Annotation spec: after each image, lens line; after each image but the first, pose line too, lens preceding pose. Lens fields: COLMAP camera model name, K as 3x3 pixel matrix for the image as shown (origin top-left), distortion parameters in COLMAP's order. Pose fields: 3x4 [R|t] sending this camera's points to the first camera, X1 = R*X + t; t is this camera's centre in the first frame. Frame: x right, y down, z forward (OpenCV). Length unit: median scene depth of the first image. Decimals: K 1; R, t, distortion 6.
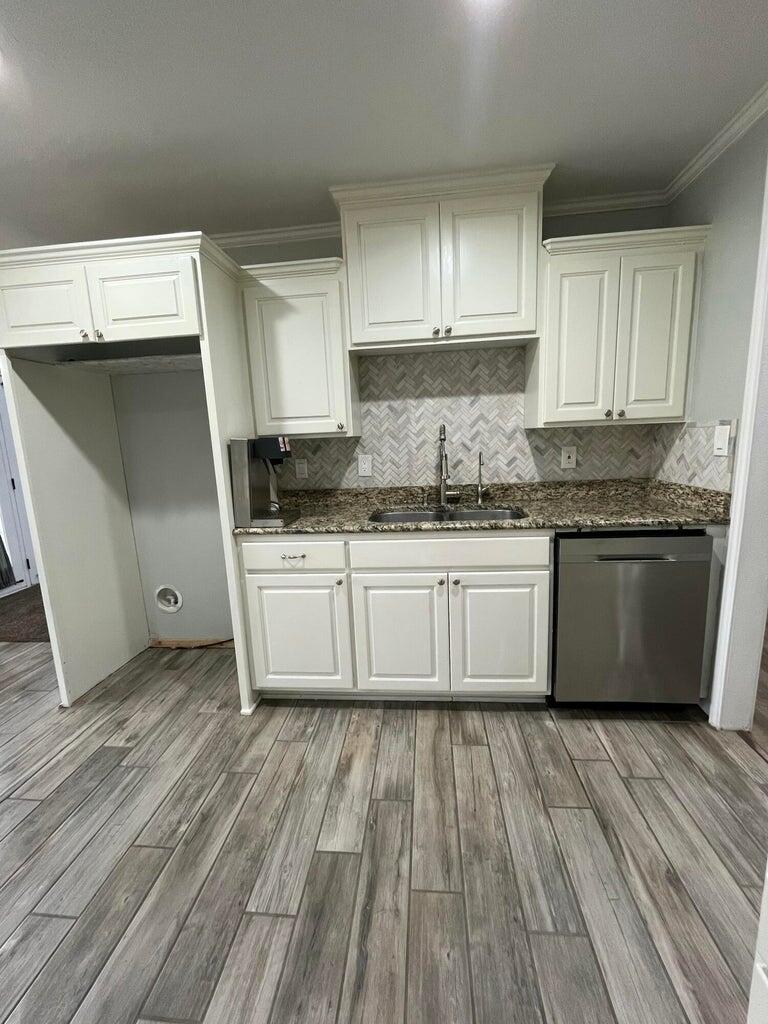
lens RADIAL K [[417.9, 0, 385.3], [0, 417.9, 507.3], [0, 0, 1]] dist [-0.001119, 0.000008]
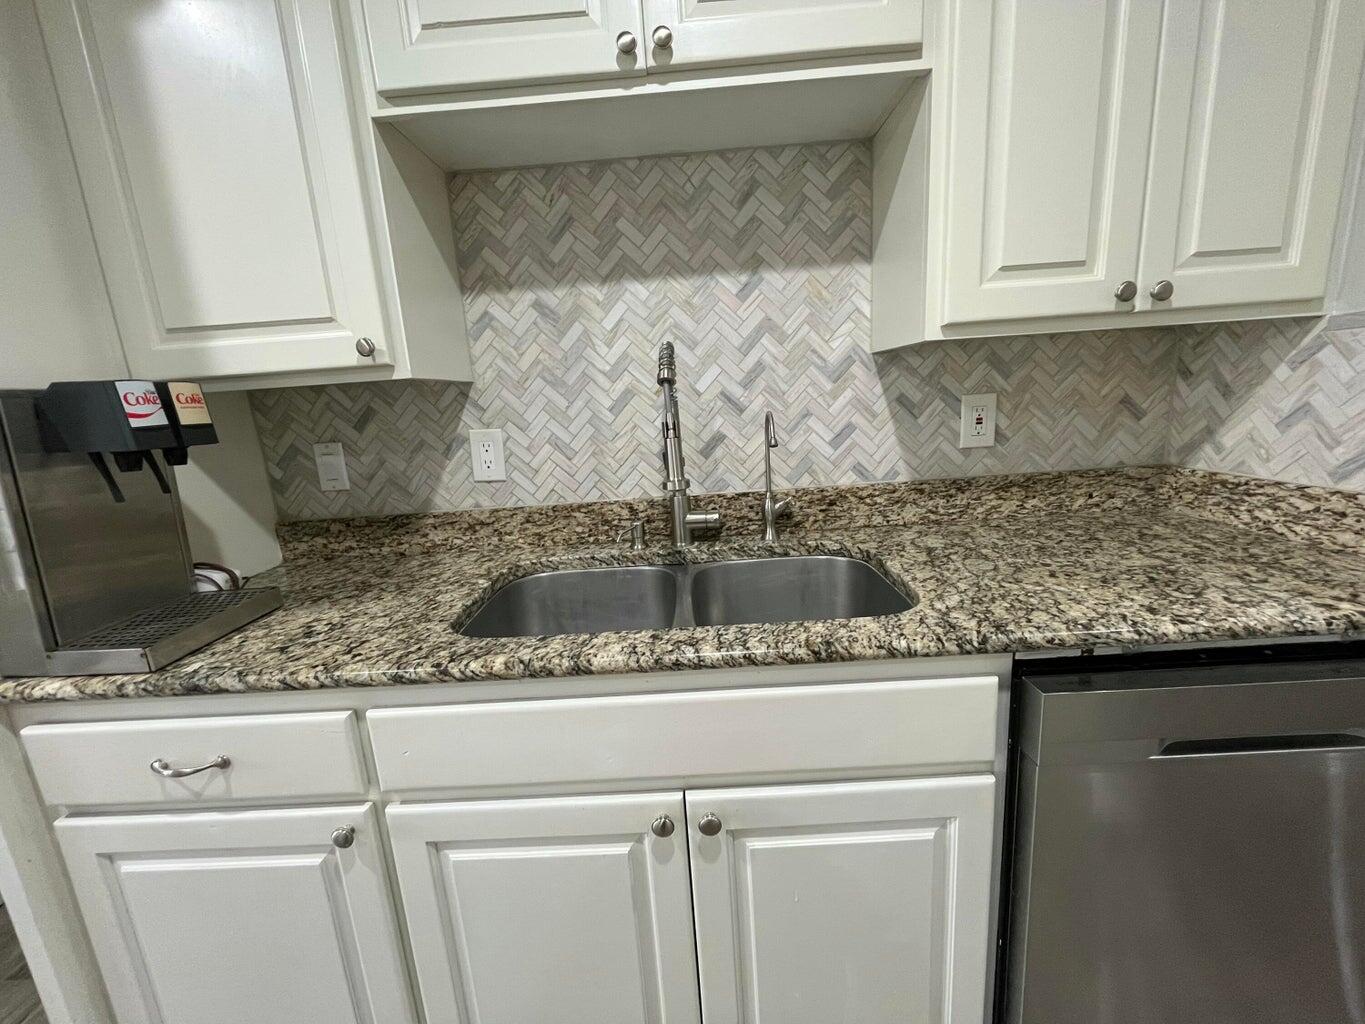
lens RADIAL K [[557.1, 0, 675.6], [0, 557.1, 508.6], [0, 0, 1]] dist [-0.001119, 0.000008]
pose [[0.996926, -0.037814, 0.068620, 0.098988], [0.036015, 0.998979, 0.027276, -0.058720], [-0.069581, -0.024721, 0.997270, 0.469119]]
